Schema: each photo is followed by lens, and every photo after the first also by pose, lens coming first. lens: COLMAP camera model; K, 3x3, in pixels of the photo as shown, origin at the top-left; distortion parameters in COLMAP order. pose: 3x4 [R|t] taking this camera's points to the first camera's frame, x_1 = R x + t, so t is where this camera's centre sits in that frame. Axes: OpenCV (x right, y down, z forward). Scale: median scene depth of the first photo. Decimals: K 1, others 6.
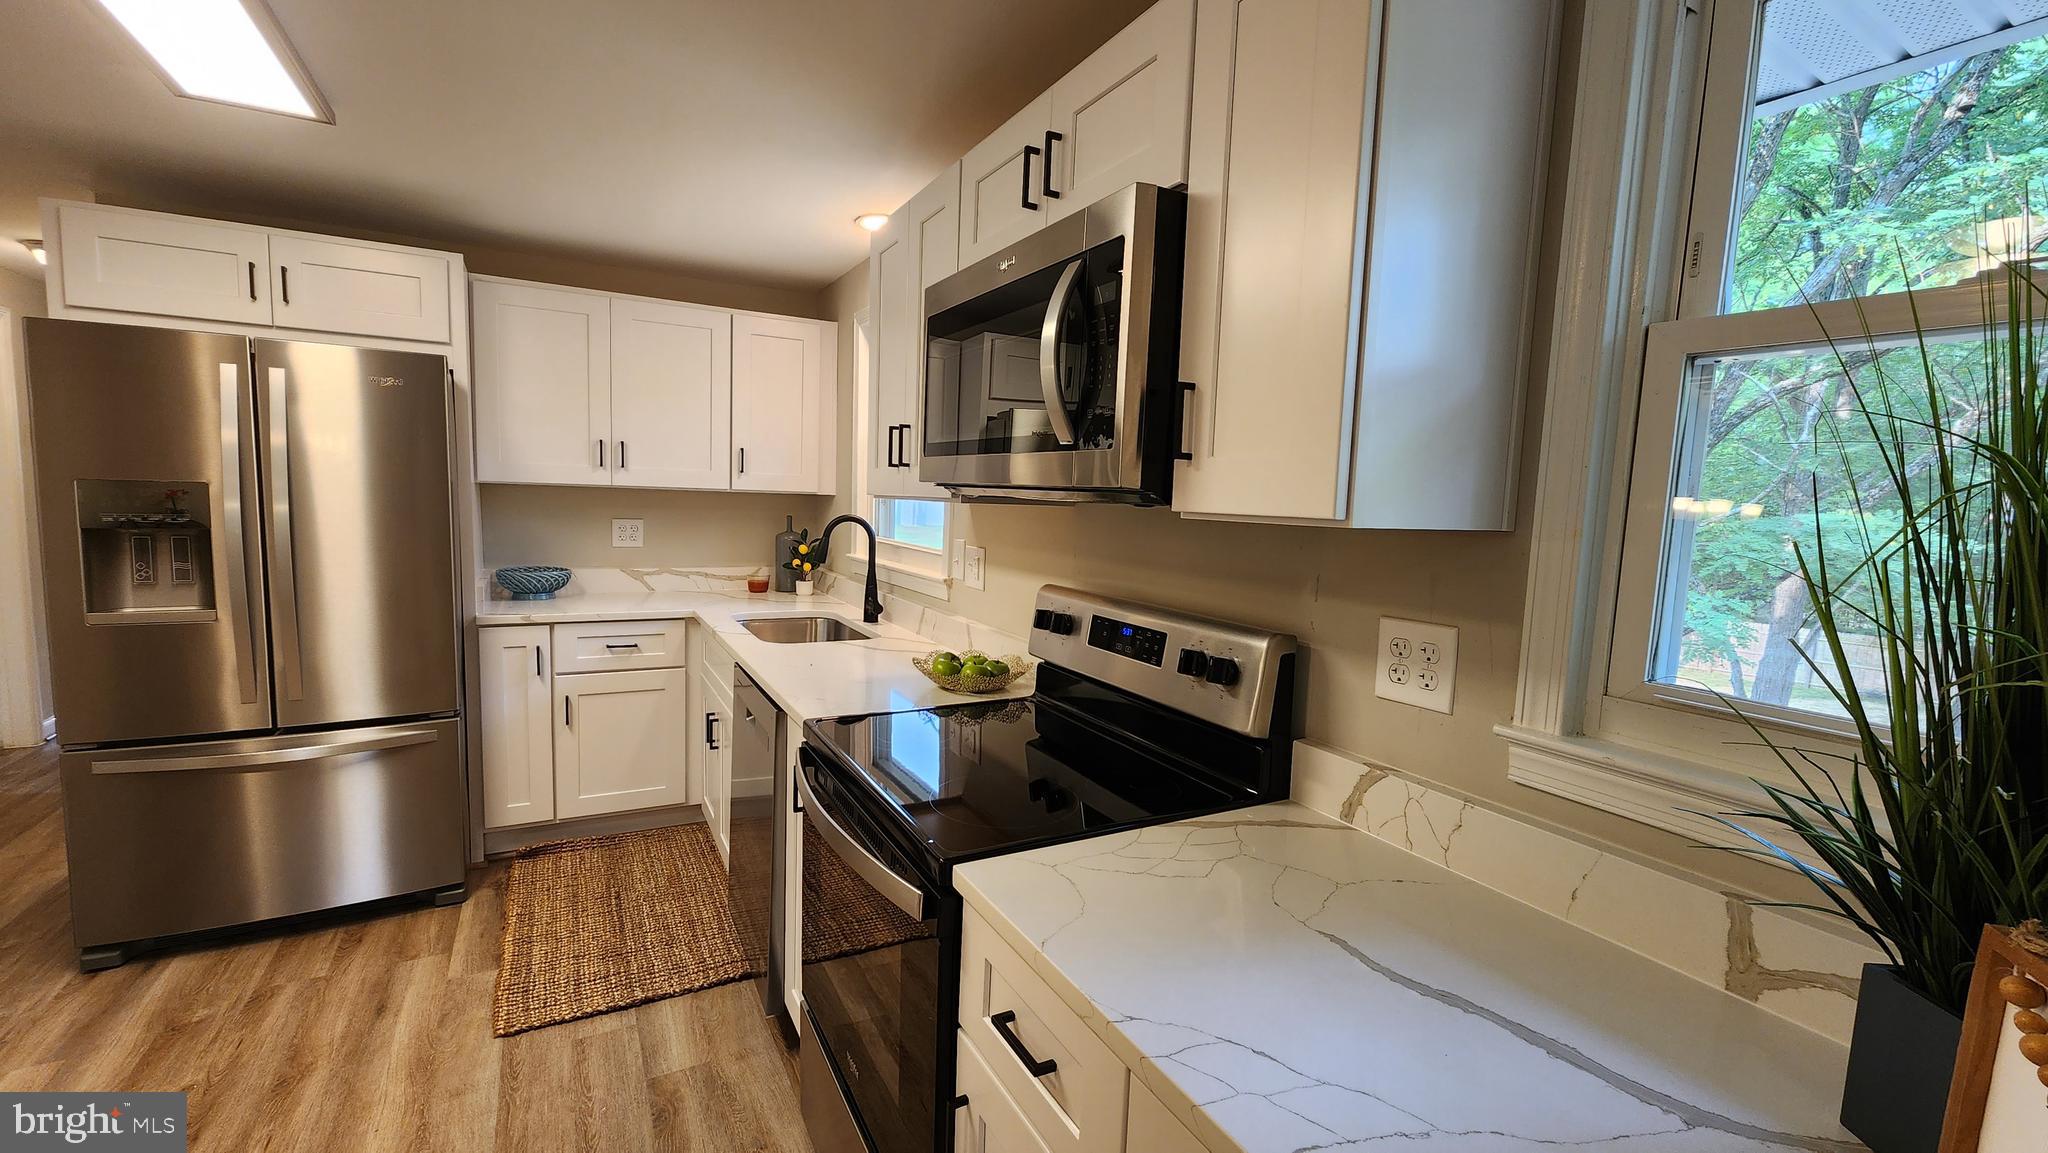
lens RADIAL K [[836.3, 0, 1012.7], [0, 836.3, 579.1], [0, 0, 1]] dist [0.004529, -0.002762]
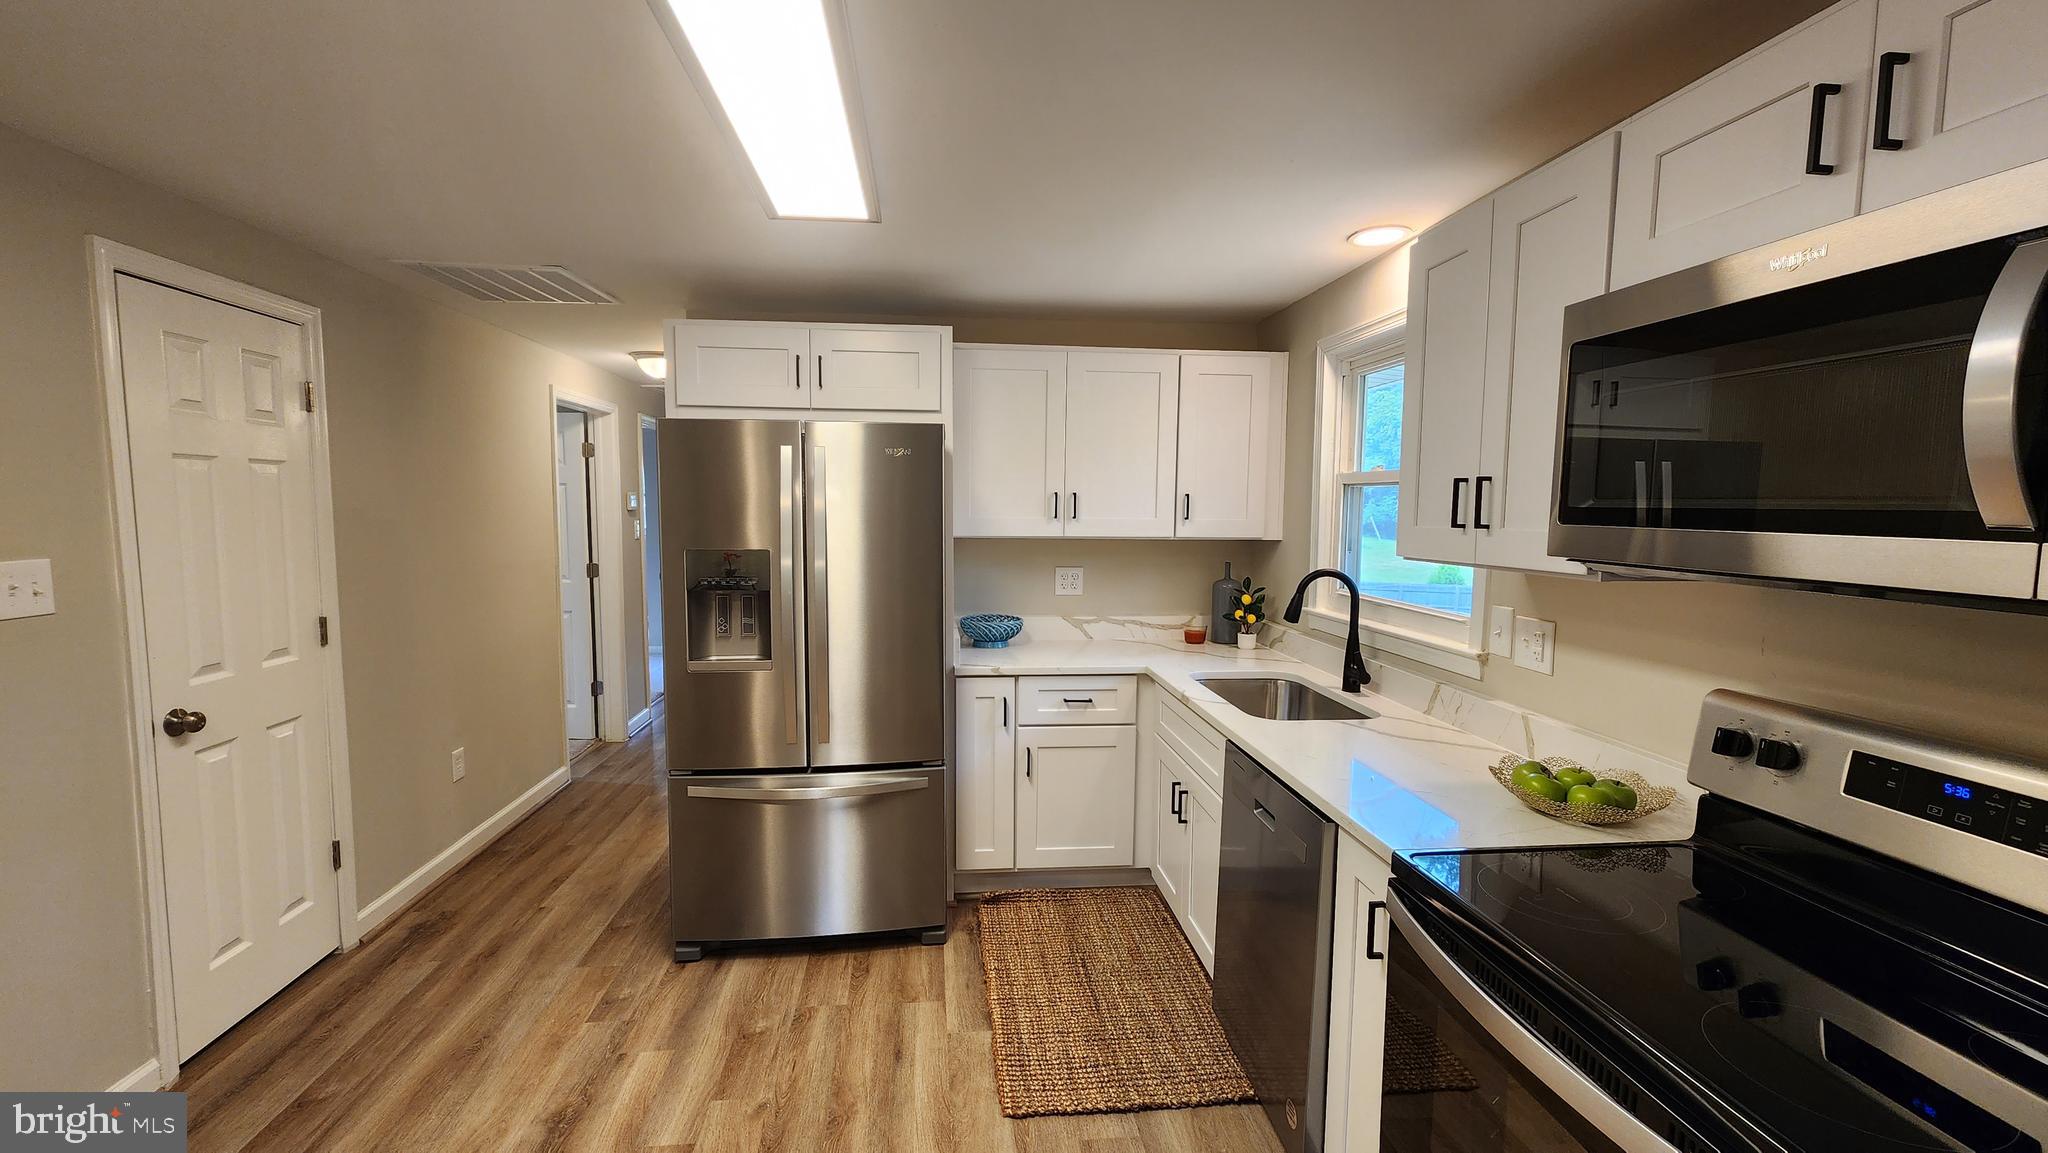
lens RADIAL K [[836.3, 0, 1012.7], [0, 836.3, 579.1], [0, 0, 1]] dist [0.004529, -0.002762]
pose [[0.920853, 0.005063, -0.389877, -0.195822], [-0.014637, 0.999660, -0.021588, -0.052537], [0.389635, 0.025586, 0.920614, 0.071319]]
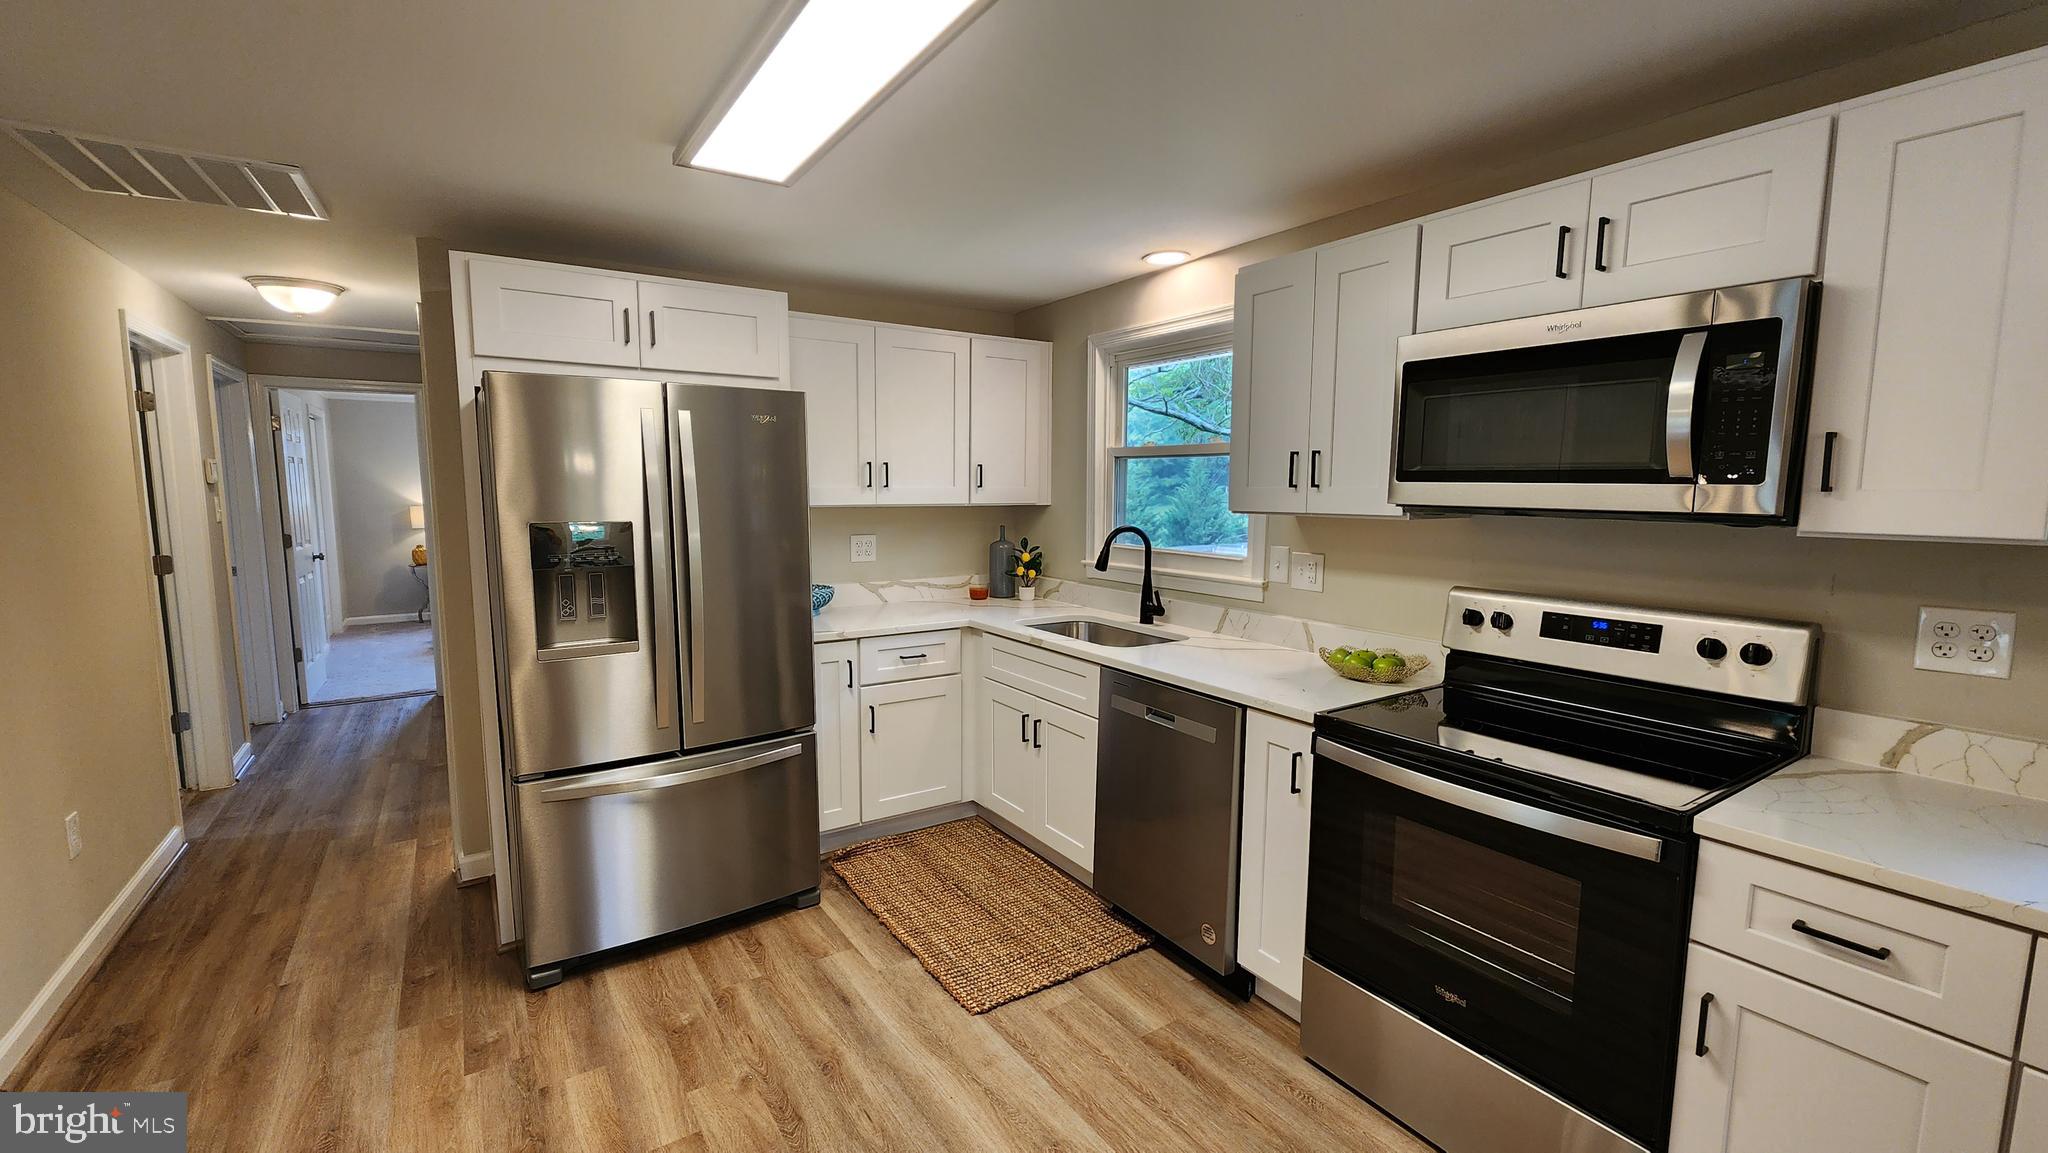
lens RADIAL K [[836.3, 0, 1012.7], [0, 836.3, 579.1], [0, 0, 1]] dist [0.004529, -0.002762]
pose [[0.996152, -0.041237, 0.077339, -0.536048], [0.040246, 0.999087, 0.014321, -0.036367], [-0.077859, -0.011153, 0.996902, -0.086793]]
